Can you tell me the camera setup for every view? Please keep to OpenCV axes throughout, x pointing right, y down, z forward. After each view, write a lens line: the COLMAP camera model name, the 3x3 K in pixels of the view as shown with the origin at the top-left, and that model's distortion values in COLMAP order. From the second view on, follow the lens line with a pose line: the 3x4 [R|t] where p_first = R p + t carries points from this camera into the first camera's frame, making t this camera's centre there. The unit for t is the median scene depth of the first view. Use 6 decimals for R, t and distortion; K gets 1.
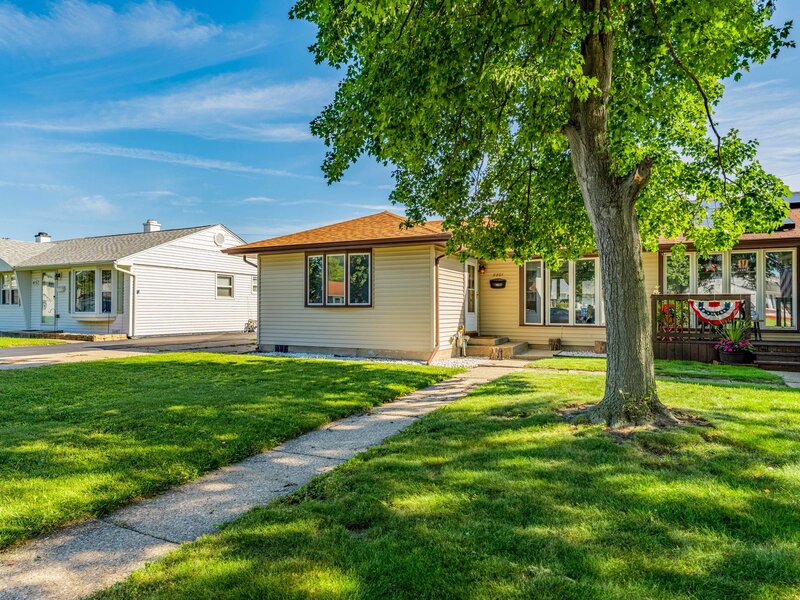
lens RADIAL K [[526.8, 0, 400.0], [0, 526.8, 300.0], [0, 0, 1]] dist [0.000248, 0.000114]
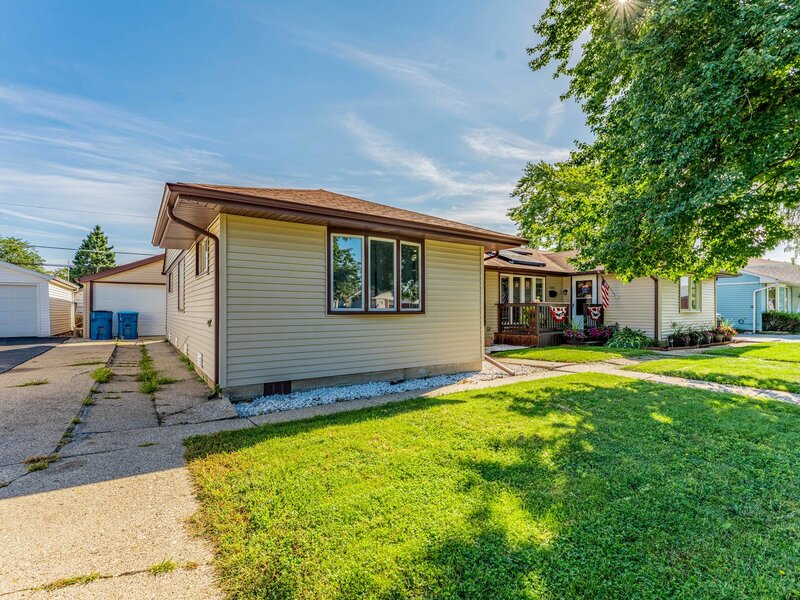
lens RADIAL K [[383.1, 0, 400.0], [0, 383.1, 300.0], [0, 0, 1]] dist [-0.000665, 0.000063]
pose [[0.472606, 0.017681, 0.881097, -0.537807], [-0.016832, 0.999797, -0.011034, 0.000318], [-0.881113, -0.009616, 0.472808, 0.710034]]
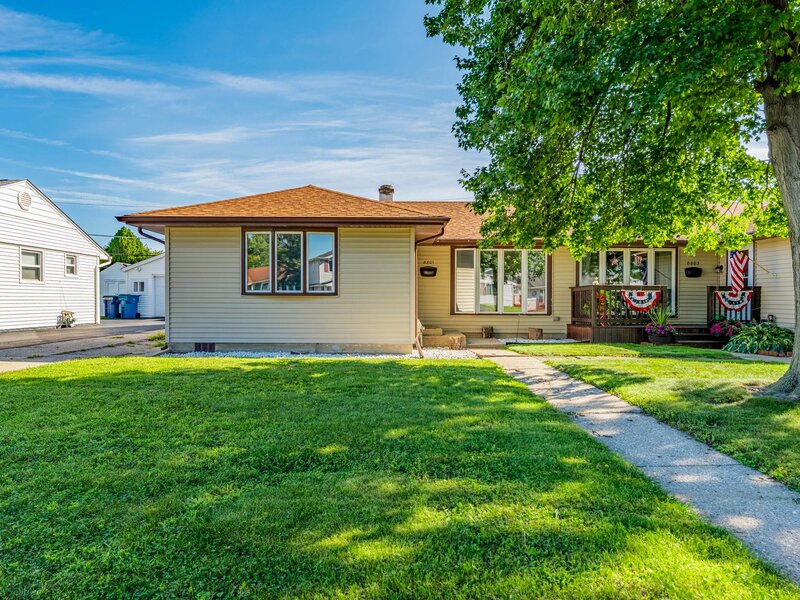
lens RADIAL K [[538.3, 0, 400.0], [0, 538.3, 300.0], [0, 0, 1]] dist [0.004458, -0.000220]
pose [[0.886580, -0.000392, 0.462575, -0.347293], [-0.009931, 0.999753, 0.019879, 0.002397], [-0.462469, -0.022218, 0.886357, 0.153434]]
